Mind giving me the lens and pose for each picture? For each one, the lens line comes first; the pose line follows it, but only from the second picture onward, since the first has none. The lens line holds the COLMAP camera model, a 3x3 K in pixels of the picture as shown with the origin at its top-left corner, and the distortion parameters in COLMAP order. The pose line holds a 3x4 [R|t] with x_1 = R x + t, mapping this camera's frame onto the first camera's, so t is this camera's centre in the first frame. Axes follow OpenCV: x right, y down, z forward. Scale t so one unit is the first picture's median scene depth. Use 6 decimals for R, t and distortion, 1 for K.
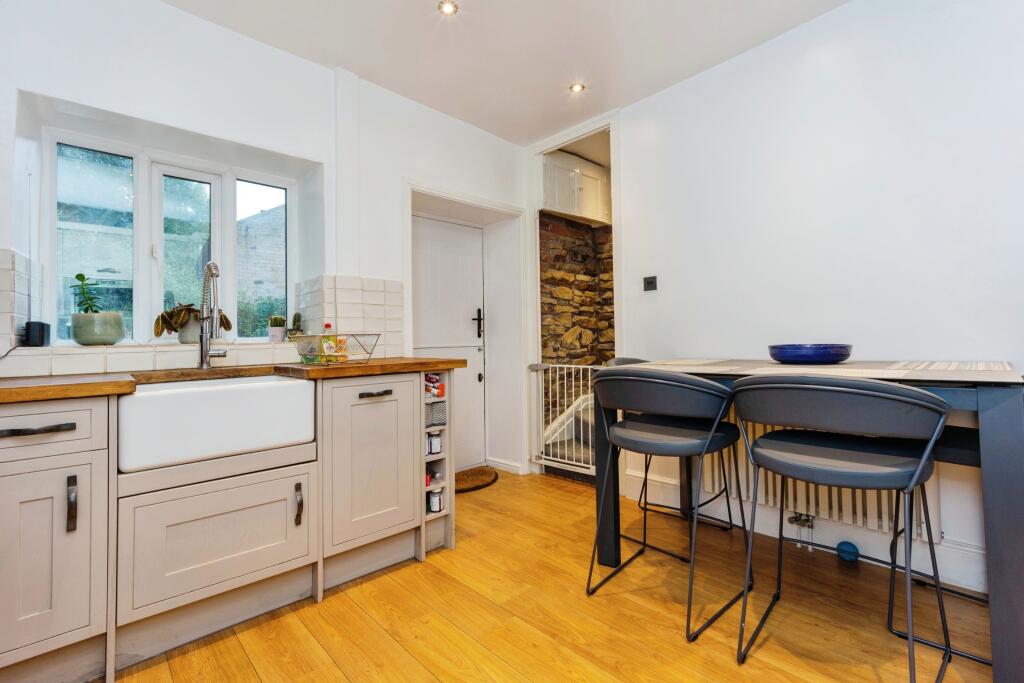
lens RADIAL K [[450.3, 0, 509.5], [0, 450.3, 335.0], [0, 0, 1]] dist [0.001712, 0.000308]
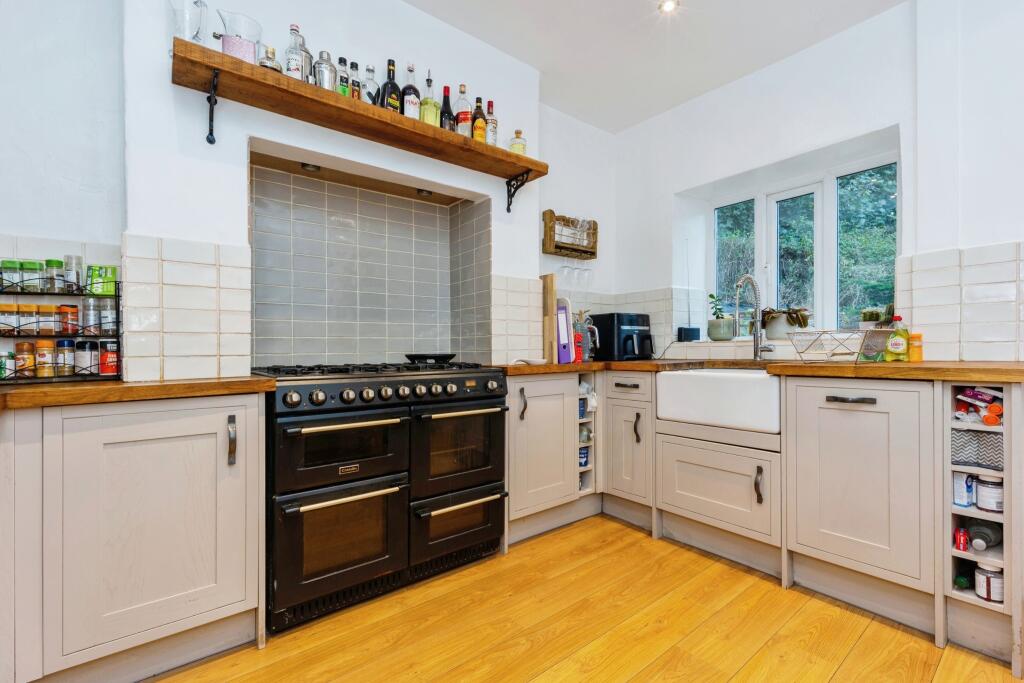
lens RADIAL K [[448.7, 0, 513.1], [0, 448.7, 351.7], [0, 0, 1]] dist [0.002086, 0.000590]
pose [[-0.073111, 0.029481, -0.996888, 0.617691], [0.027565, 0.999241, 0.027529, -0.002191], [0.996943, -0.025466, -0.073868, 0.439807]]
